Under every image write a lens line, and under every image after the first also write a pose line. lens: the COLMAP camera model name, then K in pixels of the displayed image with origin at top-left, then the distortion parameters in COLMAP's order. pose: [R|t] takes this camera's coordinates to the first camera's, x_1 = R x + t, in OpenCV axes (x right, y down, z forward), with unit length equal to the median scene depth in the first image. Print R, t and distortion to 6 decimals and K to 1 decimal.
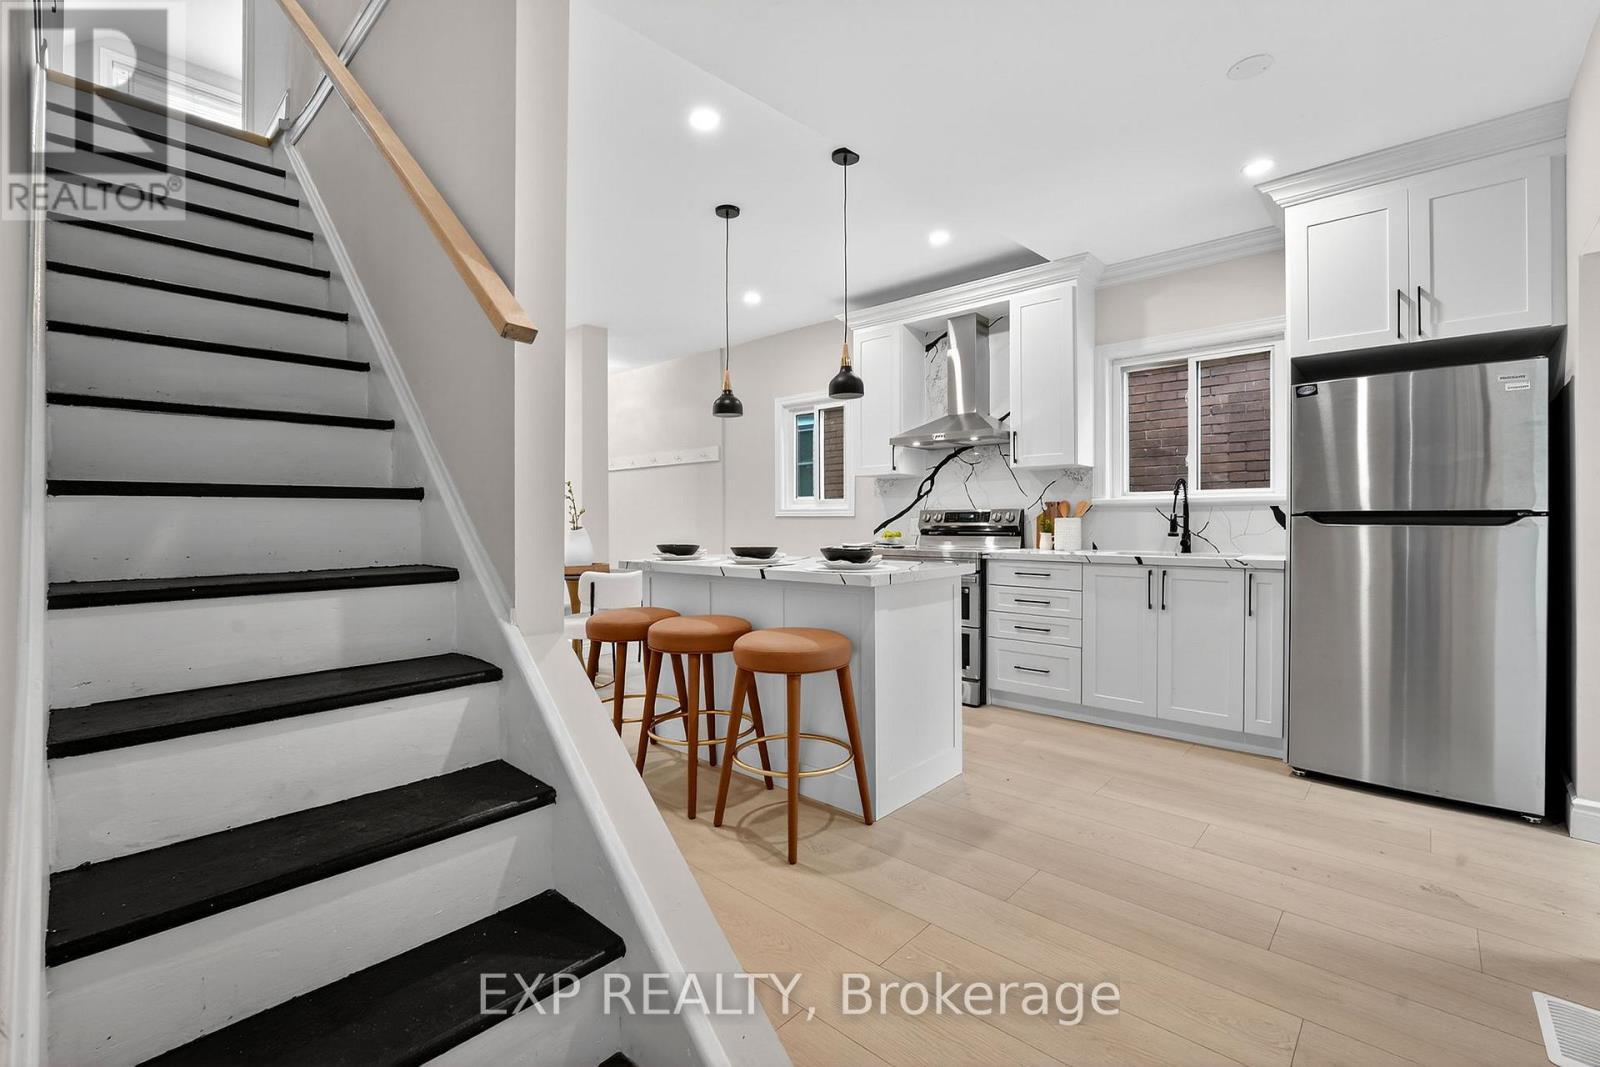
lens RADIAL K [[689.6, 0, 800.3], [0, 689.6, 525.5], [0, 0, 1]] dist [-0.017649, 0.001591]
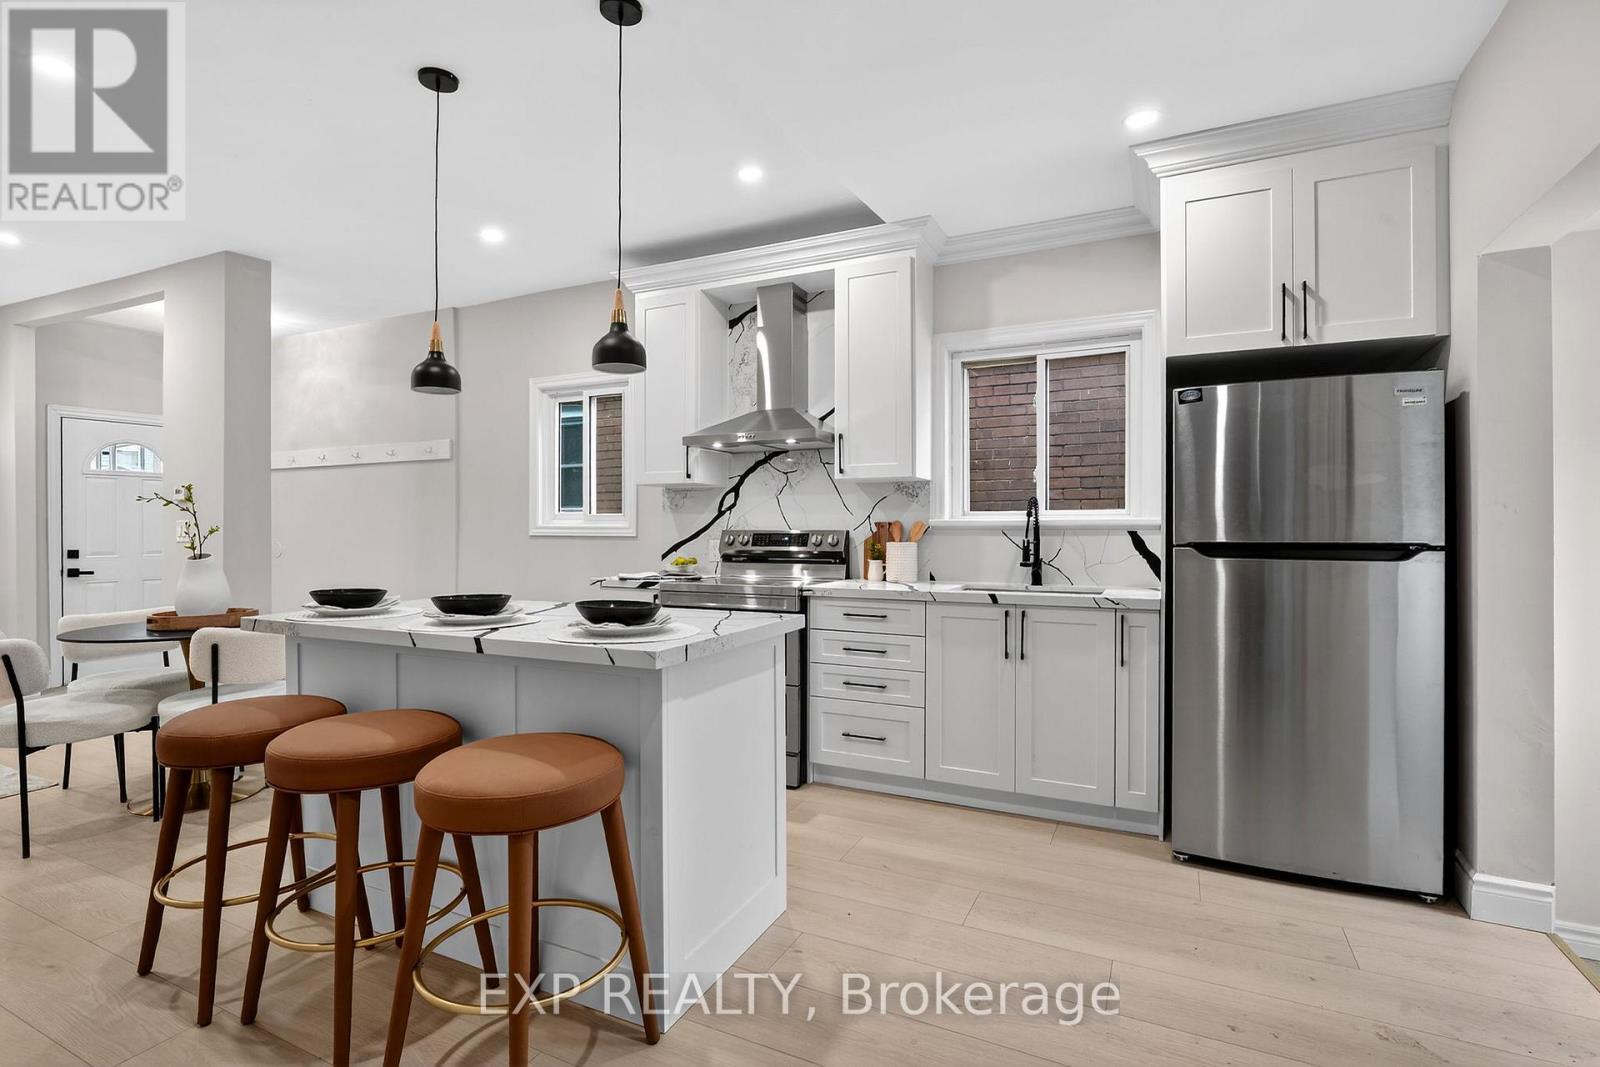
lens RADIAL K [[754.9, 0, 802.8], [0, 754.9, 531.9], [0, 0, 1]] dist [-0.010825, -0.000306]
pose [[0.957882, 0.003081, 0.287147, 0.019065], [-0.001573, 0.999984, -0.005483, -0.018336], [-0.287159, 0.004800, 0.957871, 0.177417]]
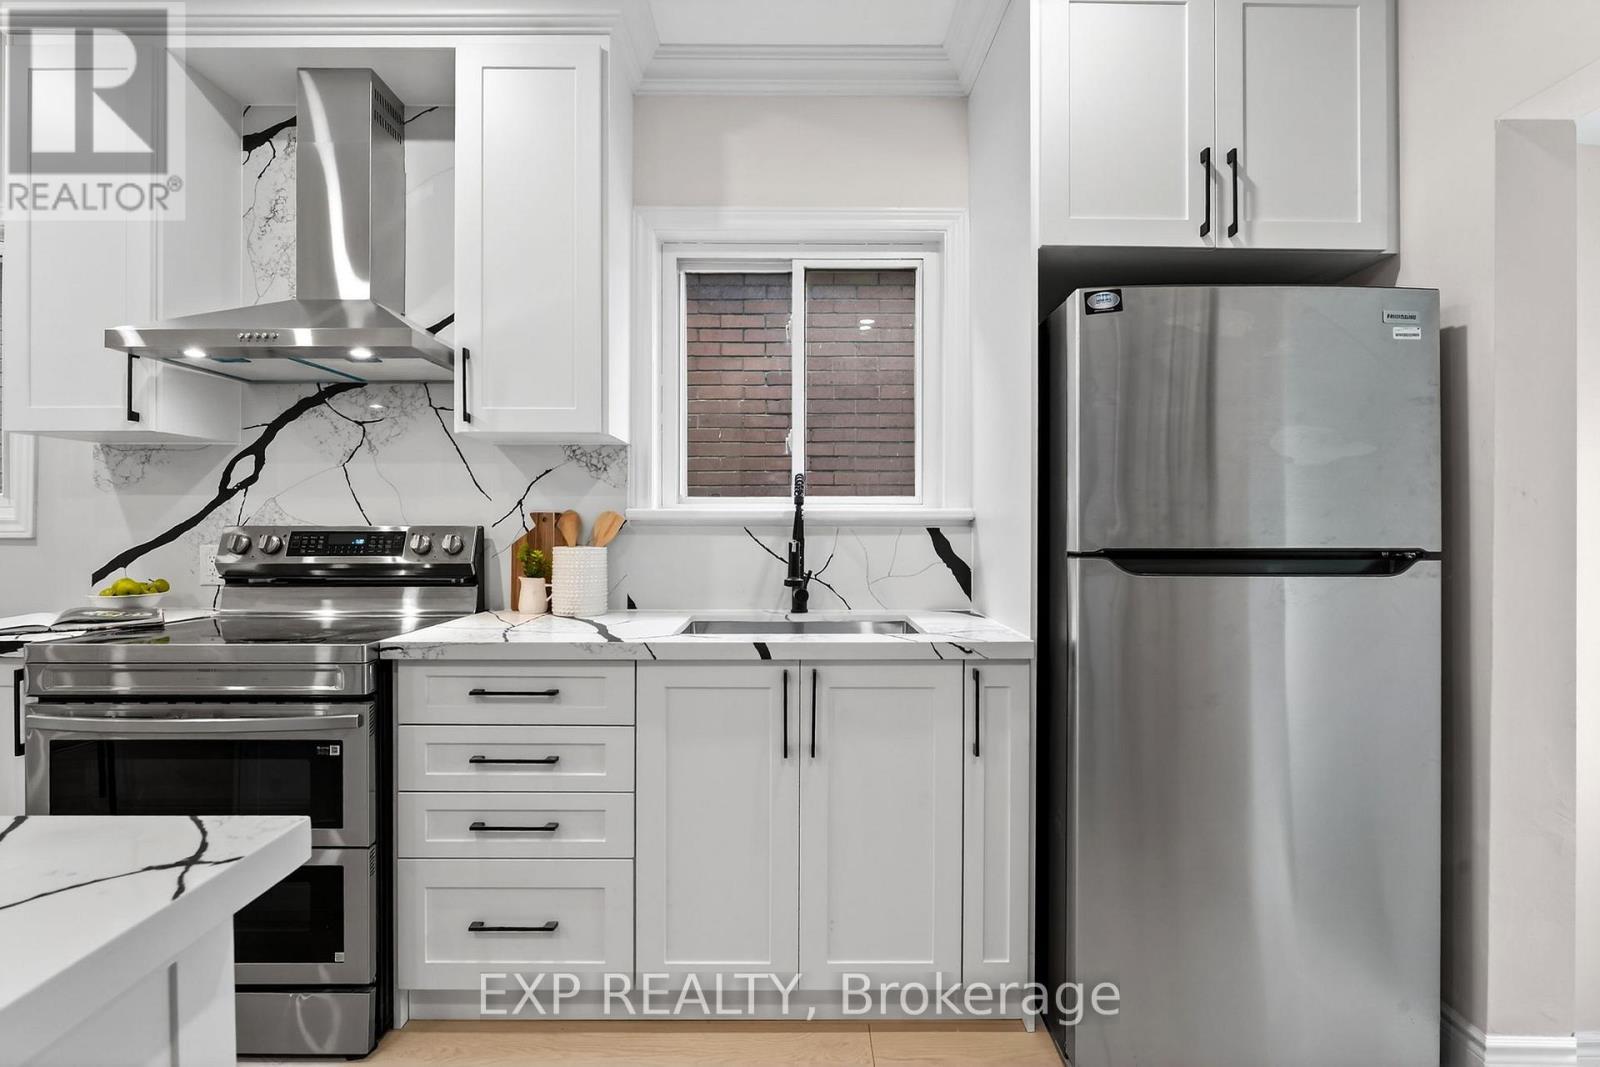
lens RADIAL K [[746.2, 0, 800.6], [0, 746.2, 527.9], [0, 0, 1]] dist [-0.013797, -0.000810]
pose [[0.733500, 0.001589, 0.679688, 0.148931], [0.000343, 0.999996, -0.002707, -0.022868], [-0.679690, 0.002219, 0.733496, 0.517023]]
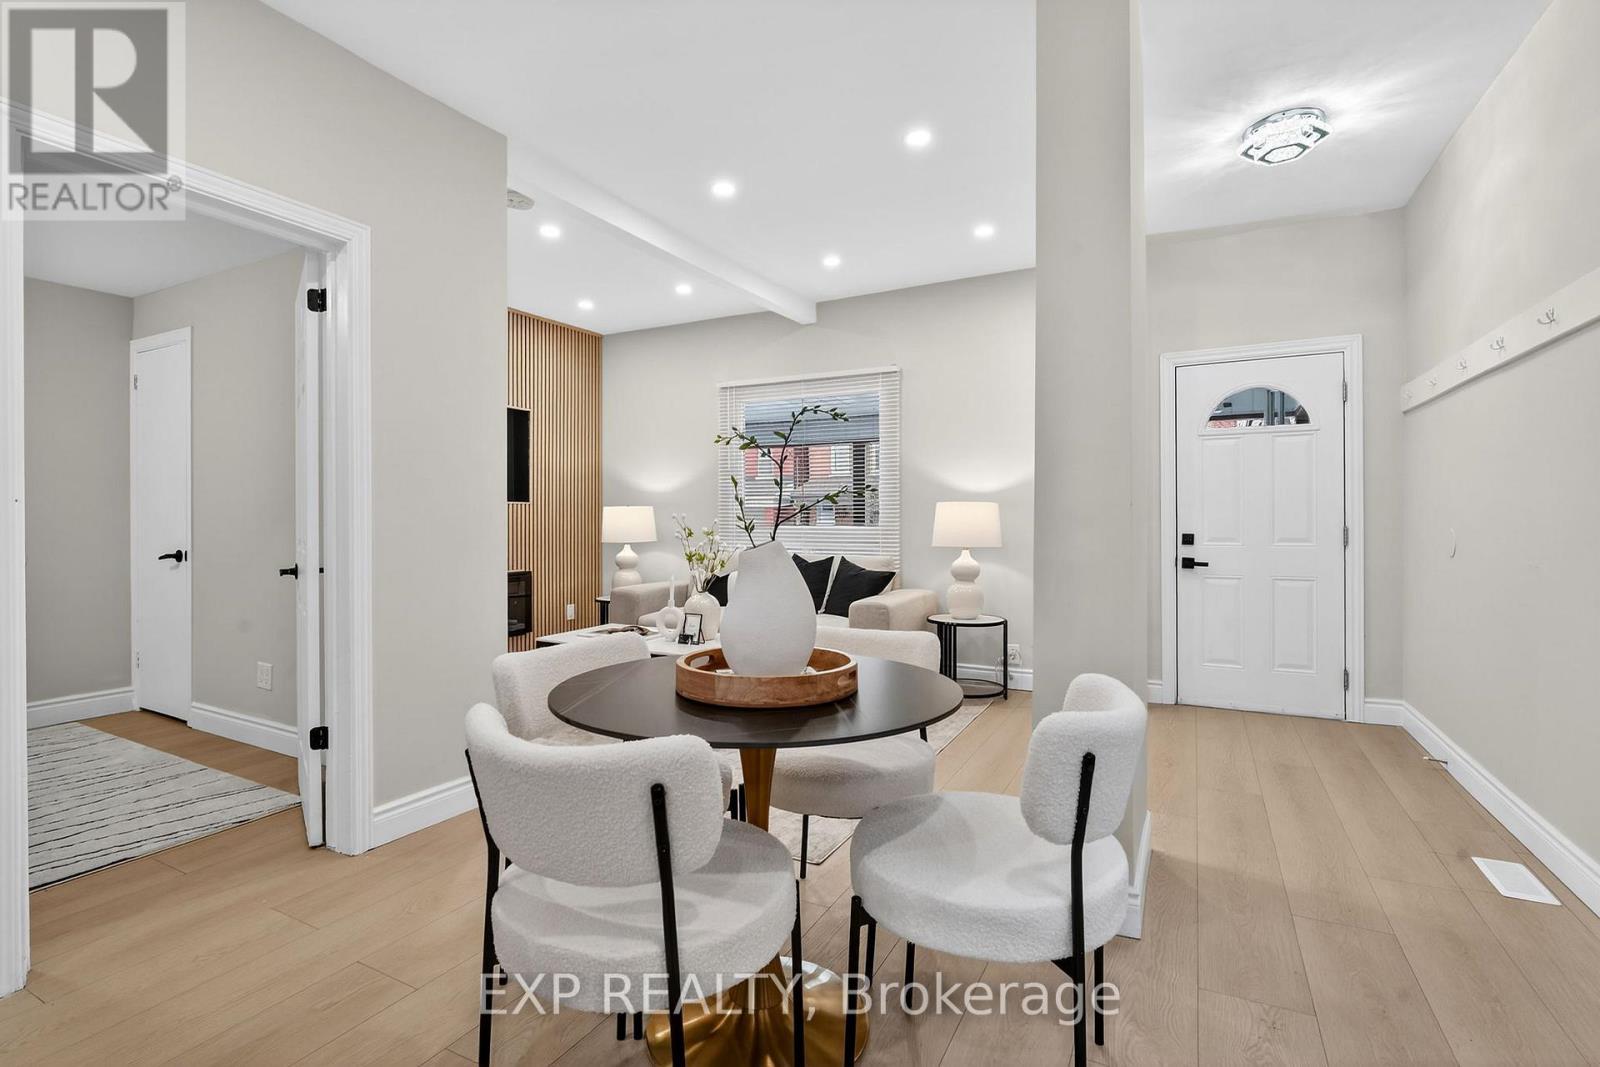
lens RADIAL K [[729.8, 0, 818.7], [0, 729.8, 522.1], [0, 0, 1]] dist [-0.009199, -0.002195]
pose [[0.265963, 0.006435, -0.963962, -0.006691], [-0.003454, 0.999978, 0.005723, -0.011898], [0.963977, 0.001807, 0.265980, 1.066135]]
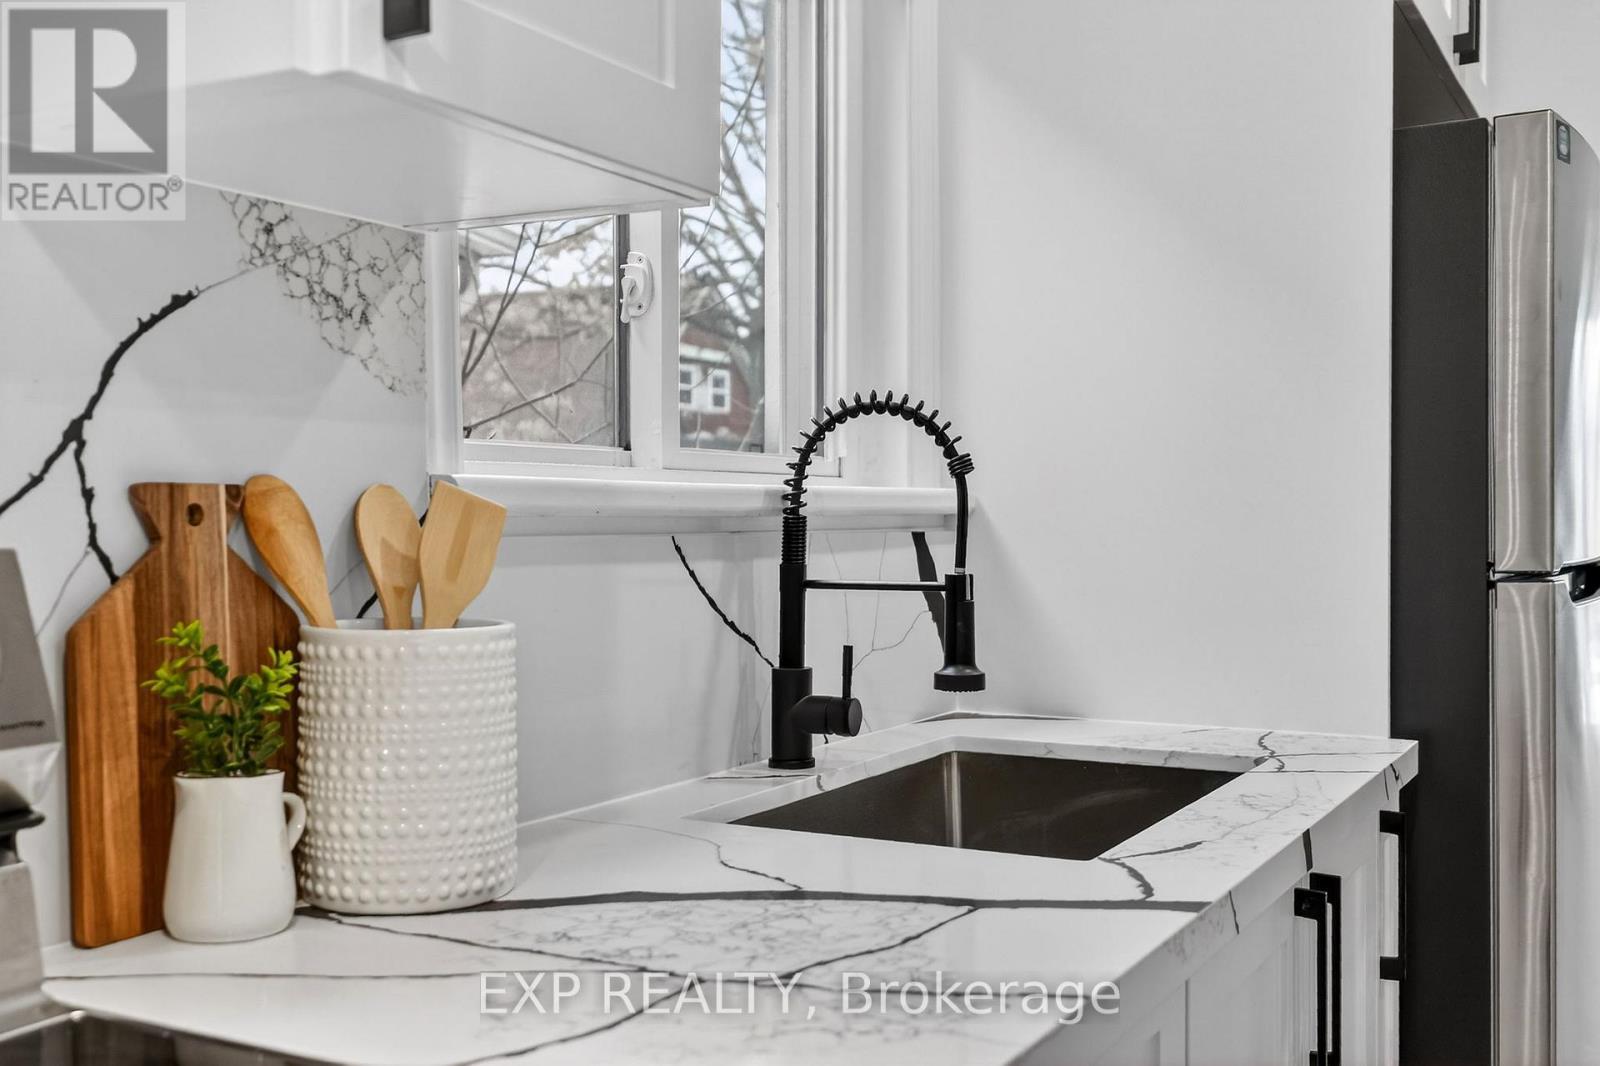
lens RADIAL K [[1604.2, 0, 792.6], [0, 1604.2, 554.7], [0, 0, 1]] dist [0.023699, 0.000000]
pose [[-0.218404, -0.020580, 0.975641, 0.101812], [0.009279, 0.999689, 0.023165, -0.029088], [-0.975814, 0.014112, -0.218145, 1.000064]]
